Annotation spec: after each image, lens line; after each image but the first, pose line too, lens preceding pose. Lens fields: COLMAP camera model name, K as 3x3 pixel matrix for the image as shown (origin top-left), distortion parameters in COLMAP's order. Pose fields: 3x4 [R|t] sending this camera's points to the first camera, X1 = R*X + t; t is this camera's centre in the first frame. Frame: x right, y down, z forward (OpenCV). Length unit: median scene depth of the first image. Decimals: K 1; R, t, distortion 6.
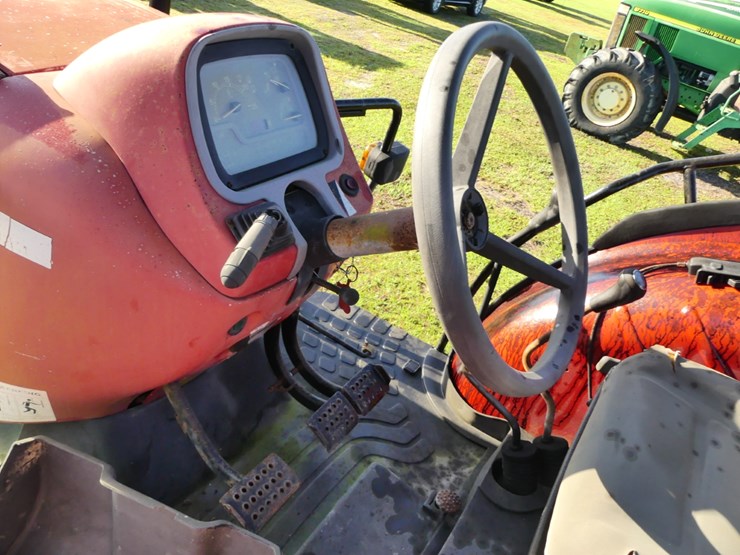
lens RADIAL K [[563.9, 0, 384.0], [0, 563.9, 280.5], [0, 0, 1]] dist [-0.038989, 0.031525]
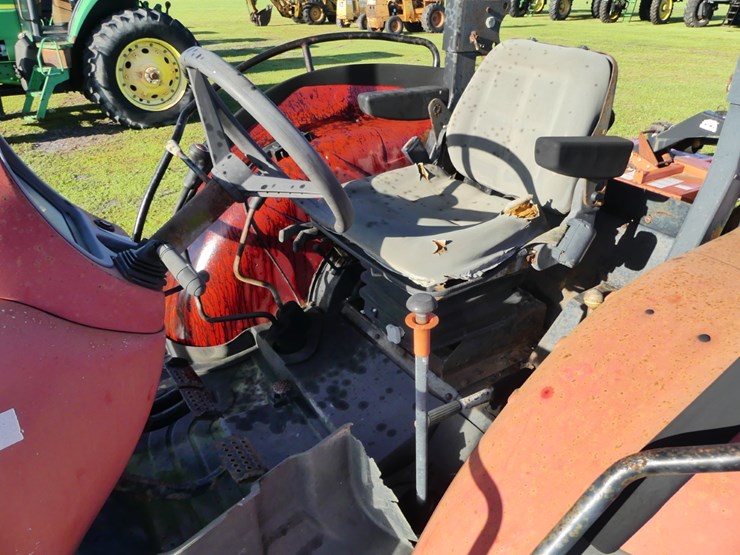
lens RADIAL K [[563.9, 0, 384.0], [0, 563.9, 280.5], [0, 0, 1]] dist [-0.038989, 0.031525]
pose [[0.366572, -0.628113, 0.686366, -0.470152], [0.576650, 0.732320, 0.362192, -0.115098], [-0.730137, 0.263024, 0.630649, -0.068711]]
